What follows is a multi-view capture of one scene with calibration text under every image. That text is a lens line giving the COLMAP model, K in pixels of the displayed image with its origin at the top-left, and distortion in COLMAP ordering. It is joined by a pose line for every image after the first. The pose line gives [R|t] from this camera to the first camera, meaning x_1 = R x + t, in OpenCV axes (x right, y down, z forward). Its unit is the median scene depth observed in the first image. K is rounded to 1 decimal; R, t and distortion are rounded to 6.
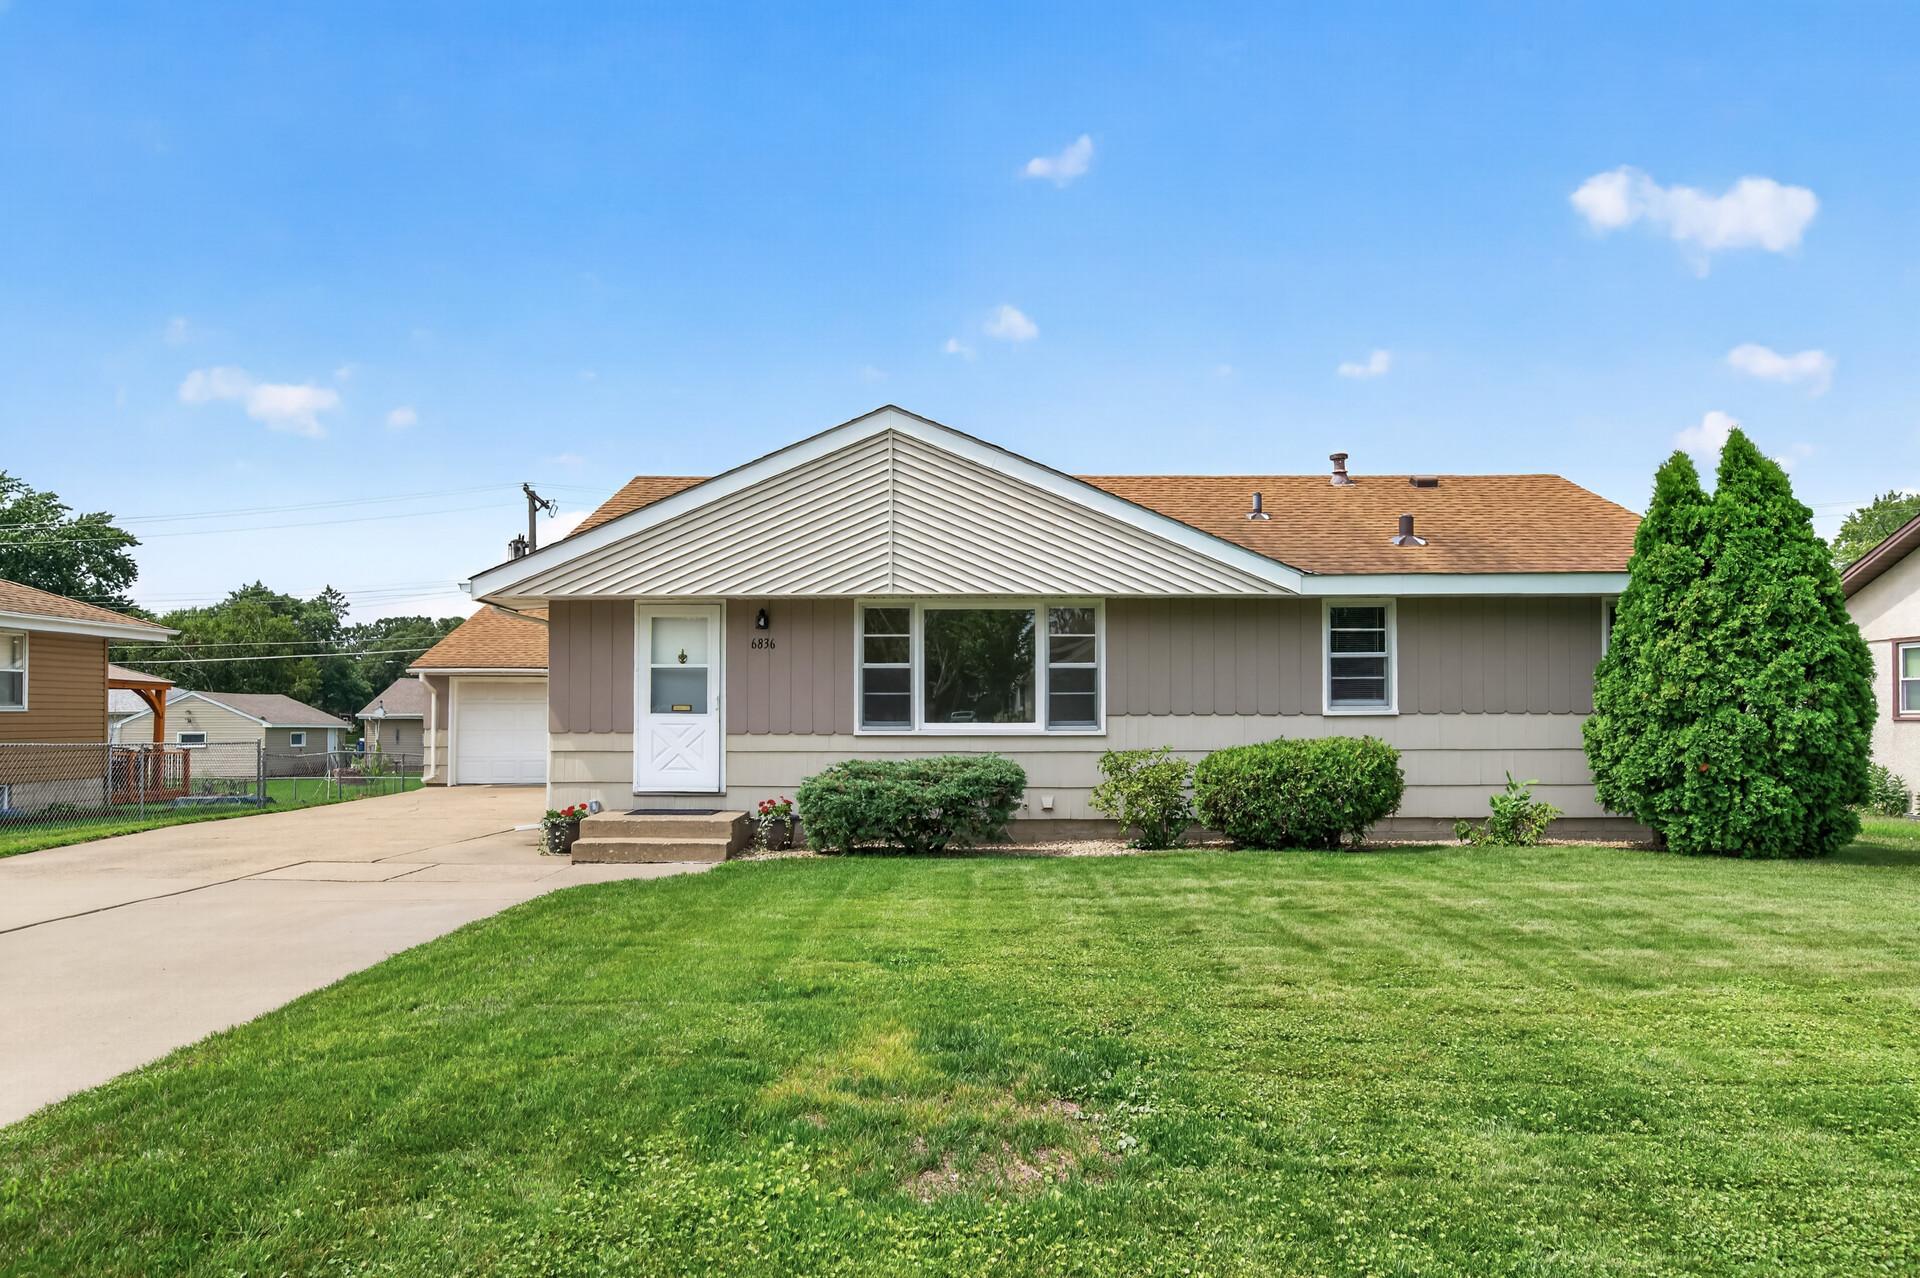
lens RADIAL K [[1190.7, 0, 960.0], [0, 1190.7, 639.0], [0, 0, 1]] dist [-0.005351, 0.002352]
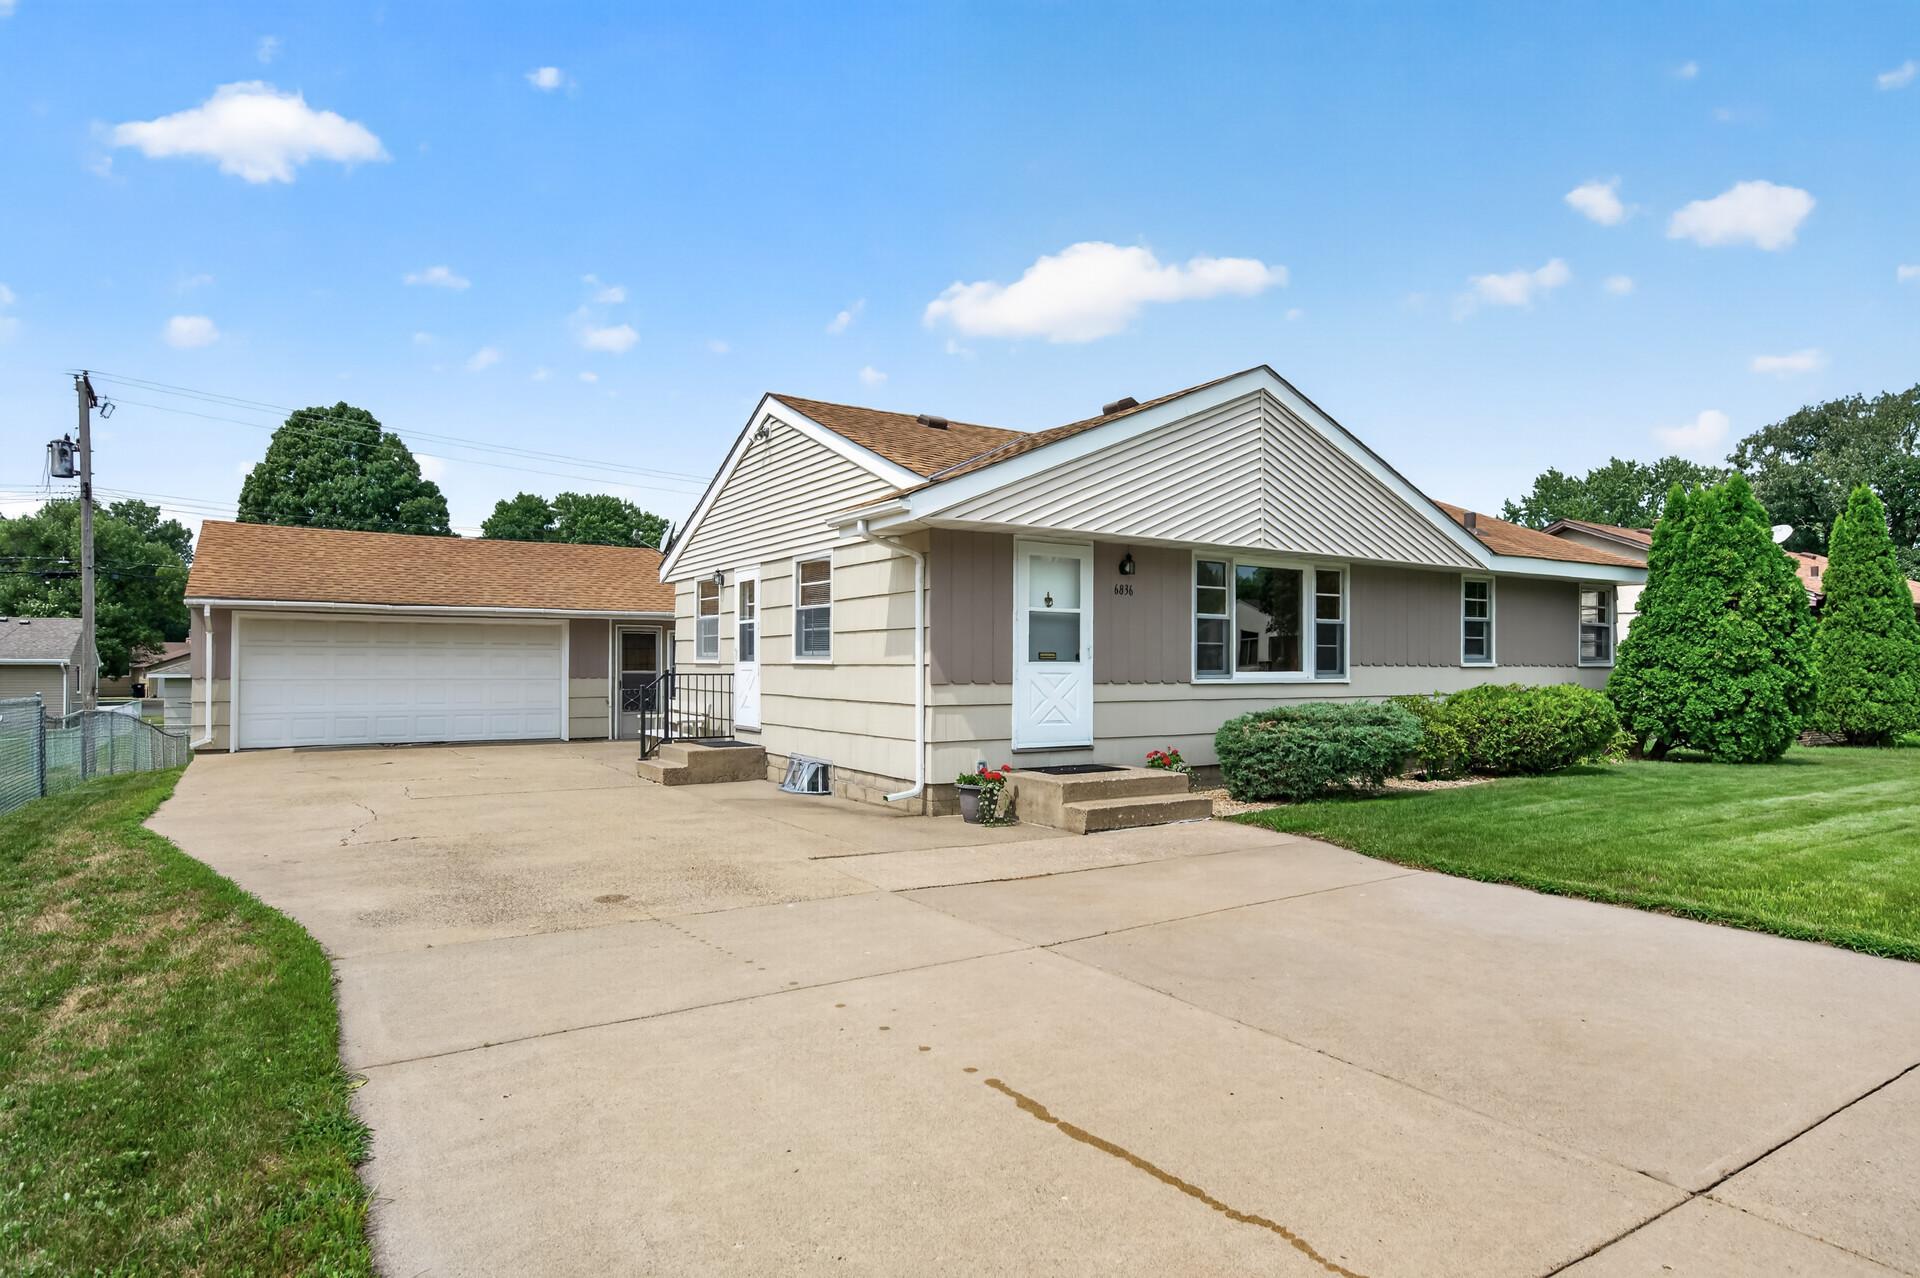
lens RADIAL K [[981.6, 0, 916.8], [0, 981.6, 662.5], [0, 0, 1]] dist [-0.004166, -0.000768]
pose [[0.846861, 0.005316, 0.531787, -0.726230], [-0.038530, 0.997936, 0.051381, 0.028337], [-0.530416, -0.064002, 0.845318, 0.418431]]
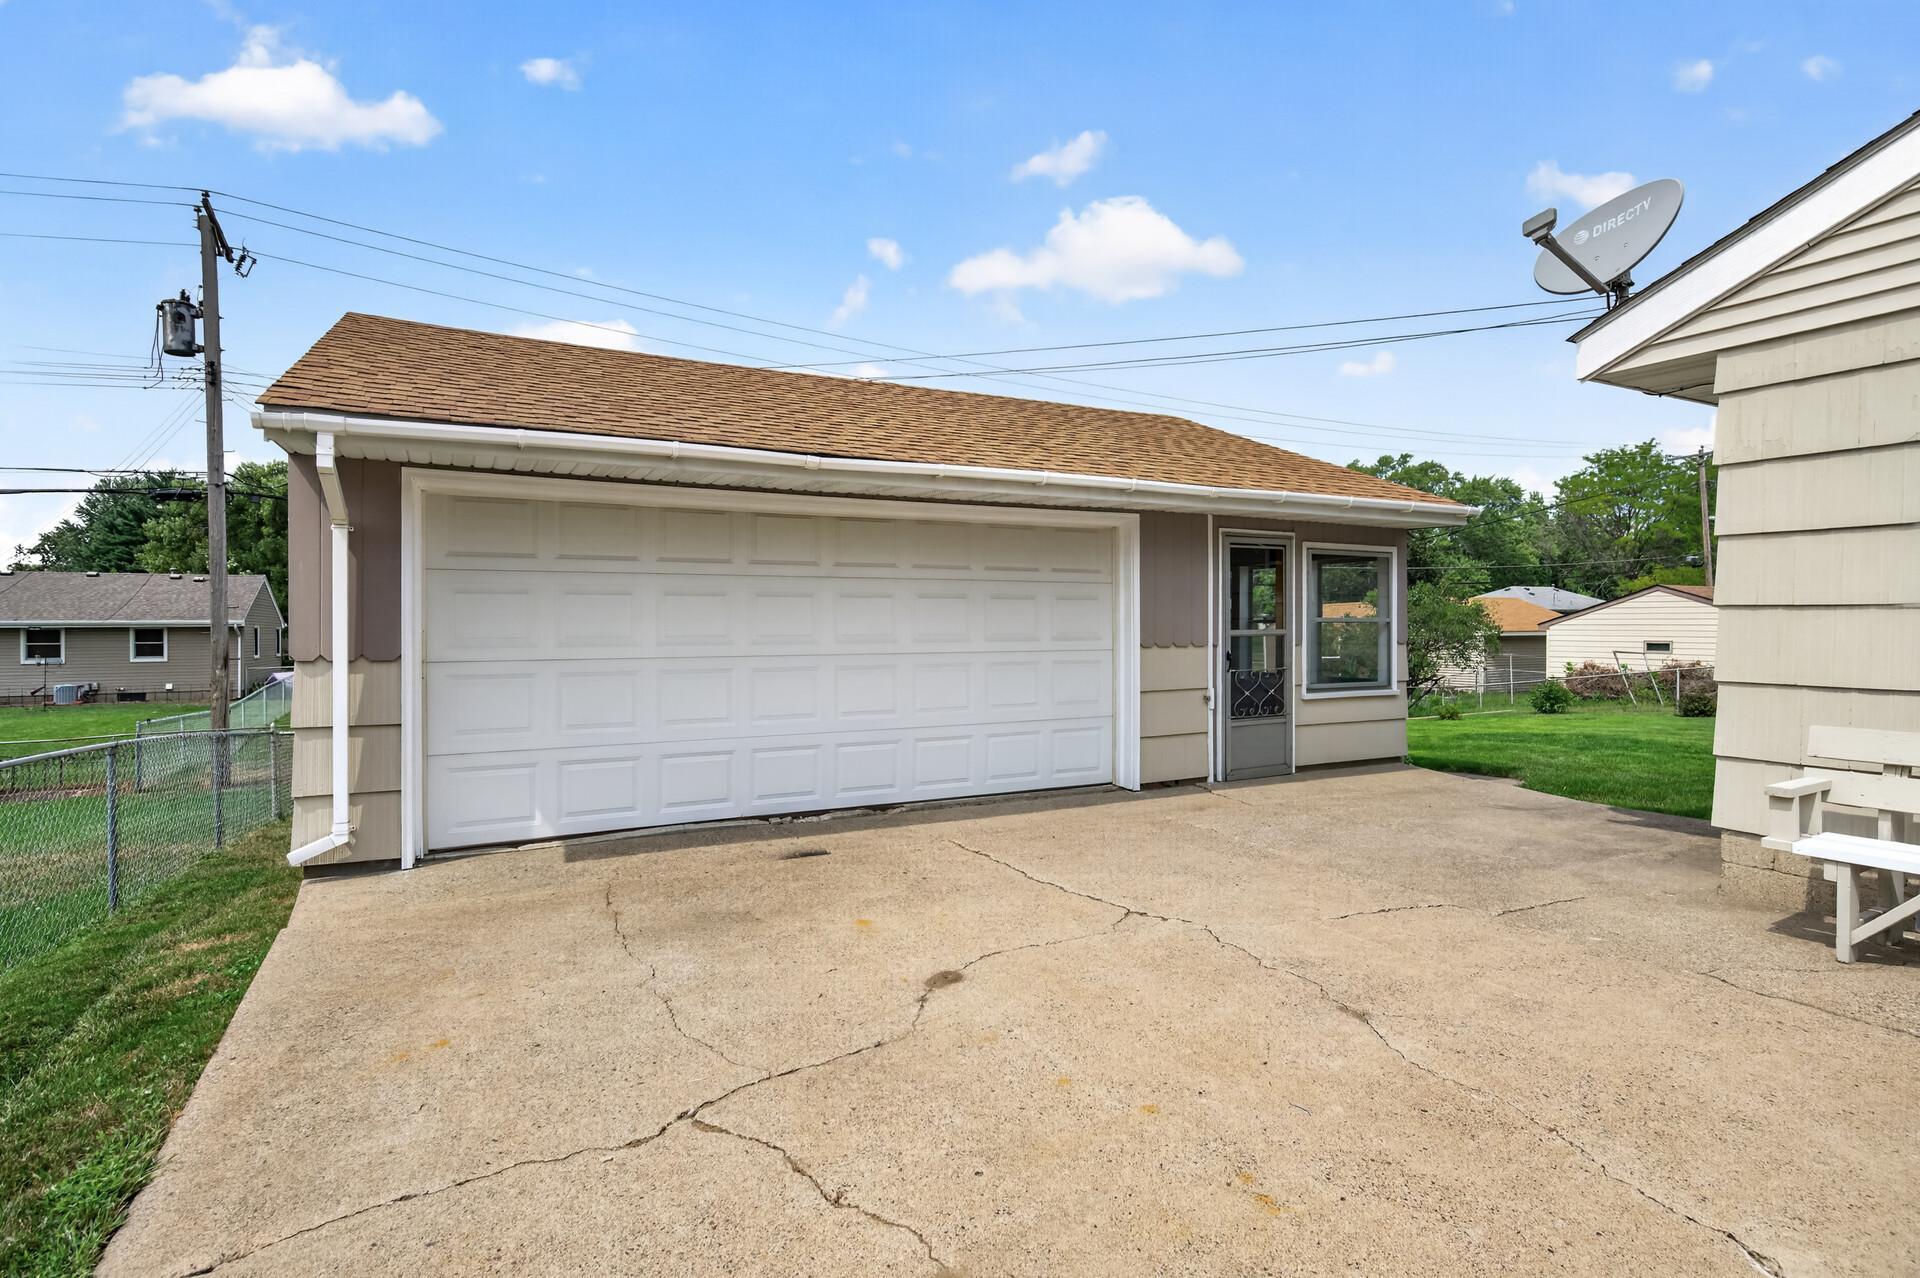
lens RADIAL K [[899.1, 0, 965.3], [0, 899.1, 627.9], [0, 0, 1]] dist [-0.004746, 0.000411]
pose [[0.880359, -0.002916, 0.474300, -0.768486], [-0.029556, 0.997700, 0.060994, 0.096975], [-0.473387, -0.067714, 0.878248, 1.410022]]
